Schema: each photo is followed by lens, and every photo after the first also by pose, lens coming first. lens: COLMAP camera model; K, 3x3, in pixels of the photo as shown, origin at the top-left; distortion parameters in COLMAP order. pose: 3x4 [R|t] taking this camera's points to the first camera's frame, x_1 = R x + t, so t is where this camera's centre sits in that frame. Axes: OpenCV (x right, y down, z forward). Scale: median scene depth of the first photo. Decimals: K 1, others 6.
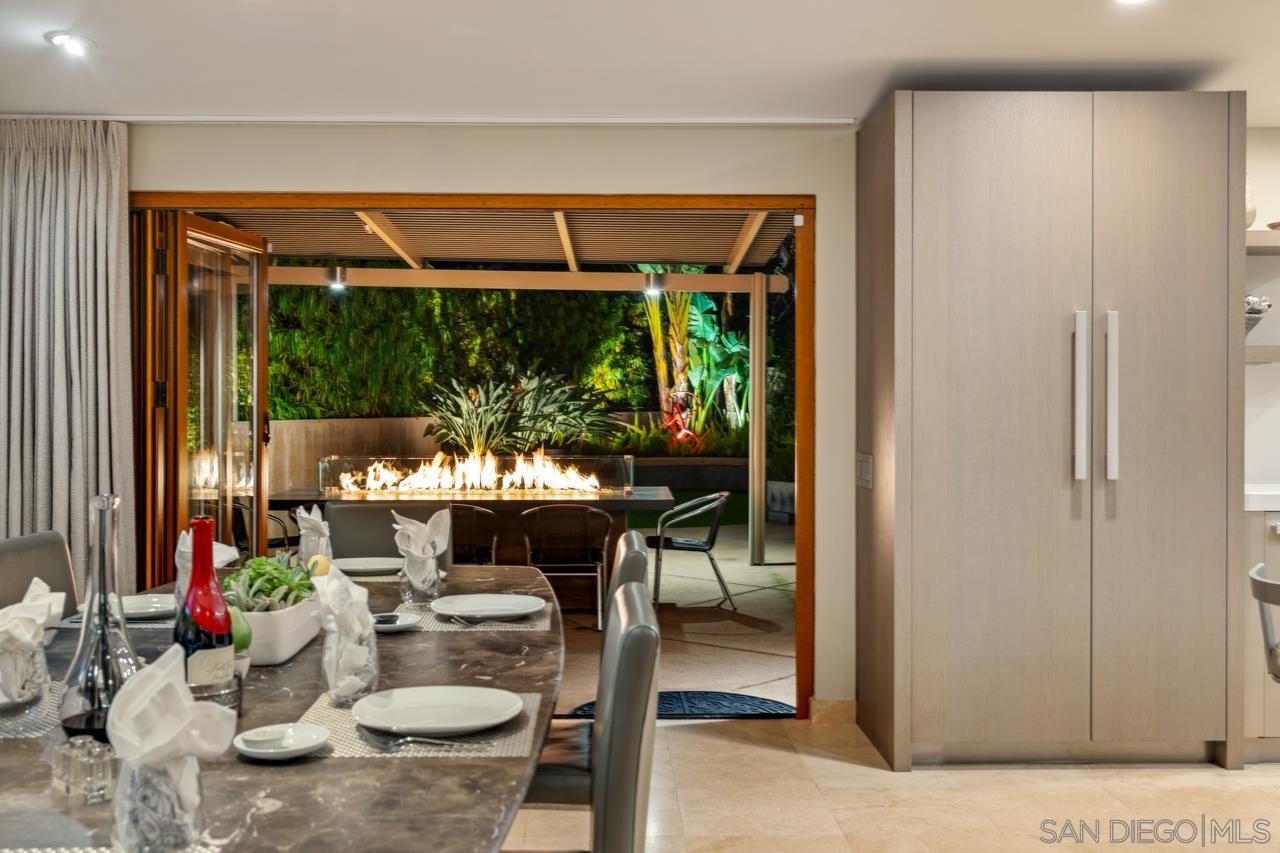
lens RADIAL K [[1262.2, 0, 644.0], [0, 1262.2, 427.7], [0, 0, 1]] dist [-0.046377, 0.000000]
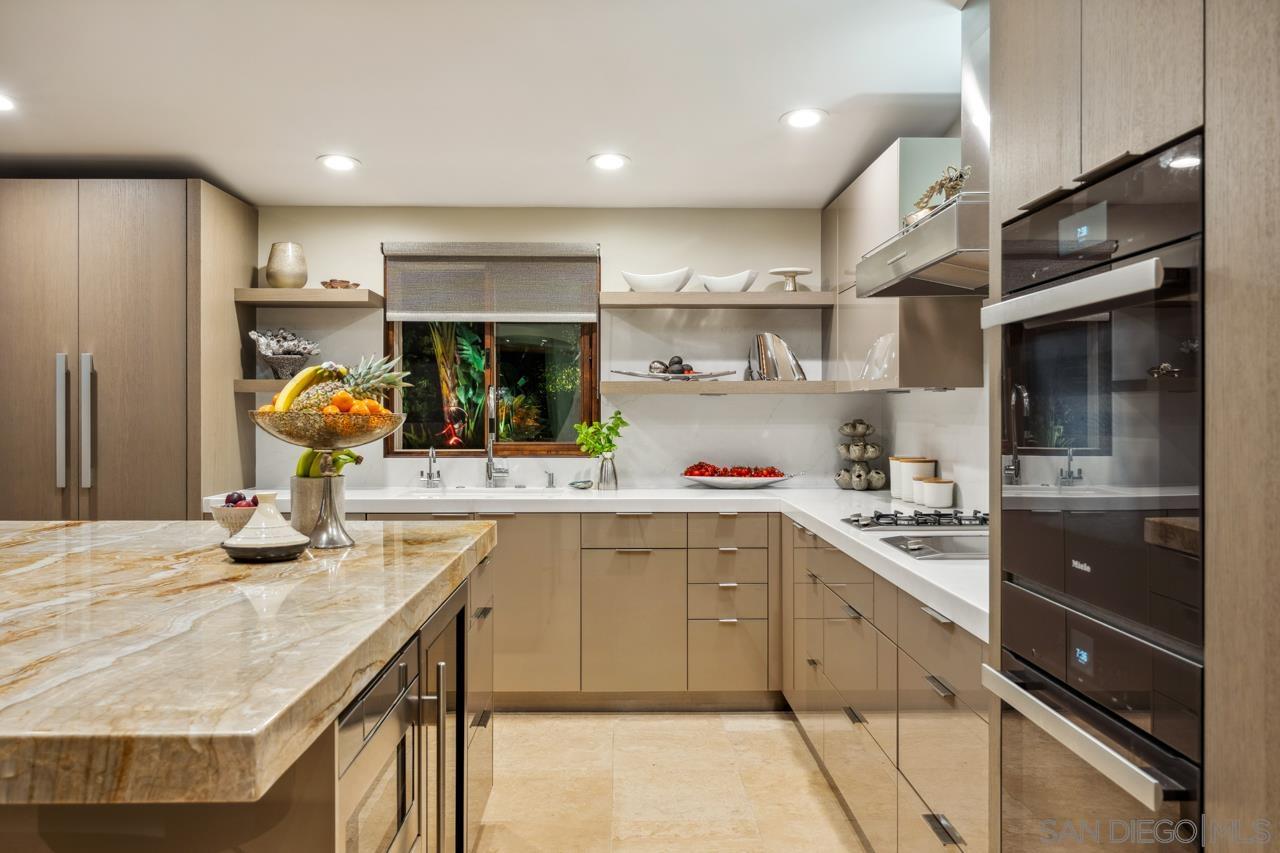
lens RADIAL K [[1017.0, 0, 639.1], [0, 1017.0, 423.2], [0, 0, 1]] dist [0.061049, 0.000844]
pose [[0.999668, 0.001138, -0.025735, 0.314404], [-0.001358, 0.999962, -0.008562, -0.005080], [0.025724, 0.008595, 0.999632, -0.009067]]
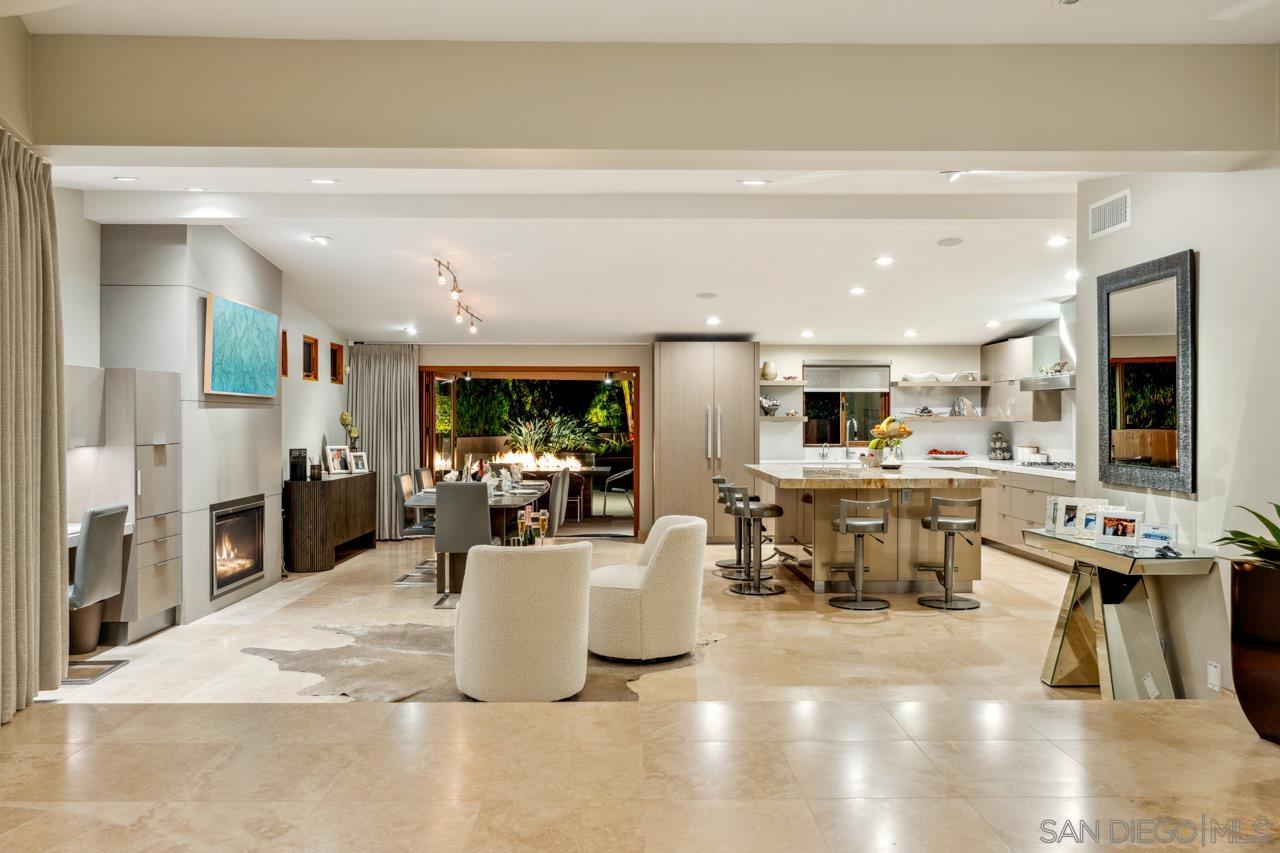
lens RADIAL K [[926.1, 0, 634.6], [0, 926.1, 427.3], [0, 0, 1]] dist [-0.001882, 0.000112]
pose [[0.999811, 0.000769, -0.019439, 0.066130], [-0.001053, 0.999893, -0.014598, -0.001050], [0.019425, 0.014616, 0.999704, -0.494206]]
